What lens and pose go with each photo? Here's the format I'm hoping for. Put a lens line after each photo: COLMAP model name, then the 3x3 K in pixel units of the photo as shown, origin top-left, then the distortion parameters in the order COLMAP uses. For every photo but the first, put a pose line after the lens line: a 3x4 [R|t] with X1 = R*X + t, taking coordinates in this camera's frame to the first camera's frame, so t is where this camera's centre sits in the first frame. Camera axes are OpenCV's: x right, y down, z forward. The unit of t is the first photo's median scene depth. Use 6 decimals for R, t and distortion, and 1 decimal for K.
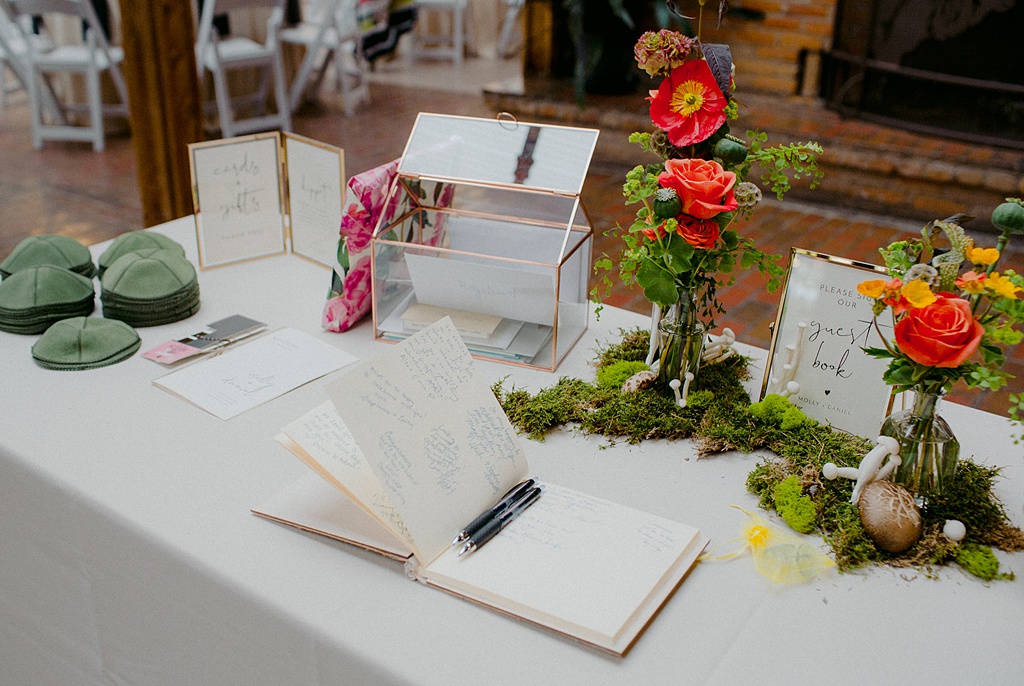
lens RADIAL K [[1025.4, 0, 504.4], [0, 1025.4, 348.6], [0, 0, 1]] dist [-0.083526, 0.000000]
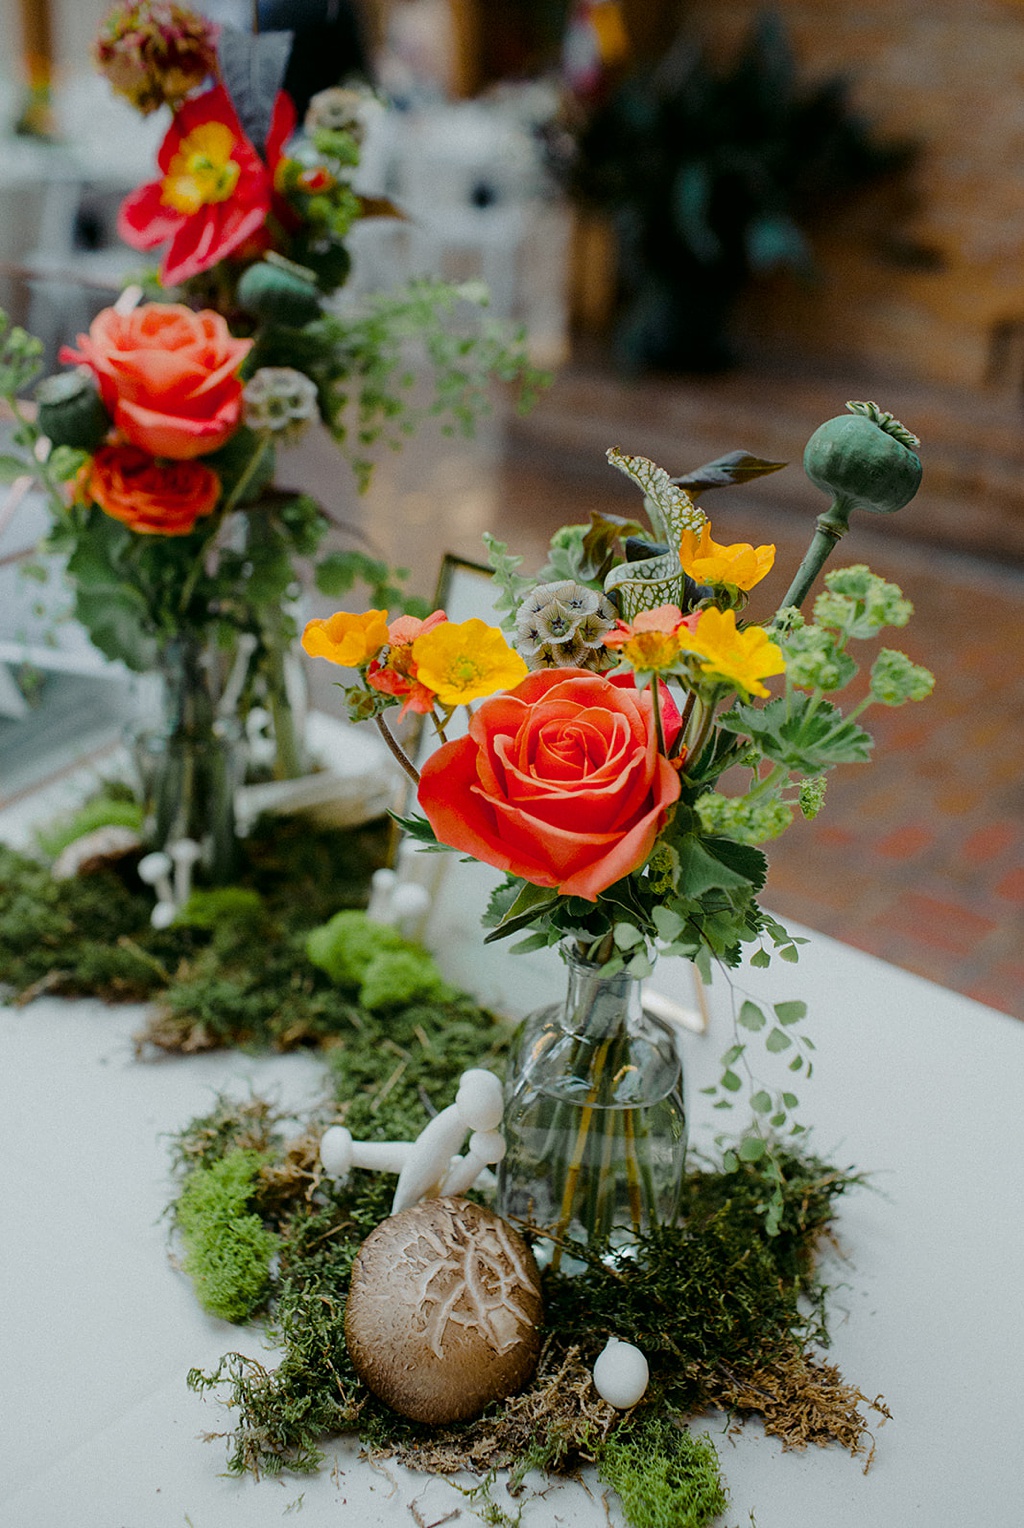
lens RADIAL K [[1530.1, 0, 516.4], [0, 1530.1, 760.4], [0, 0, 1]] dist [-0.083526, 0.000000]
pose [[0.996507, 0.071694, -0.042818, 0.391353], [-0.071883, 0.997409, -0.002877, -0.020246], [0.042501, 0.005945, 0.999079, 0.455773]]
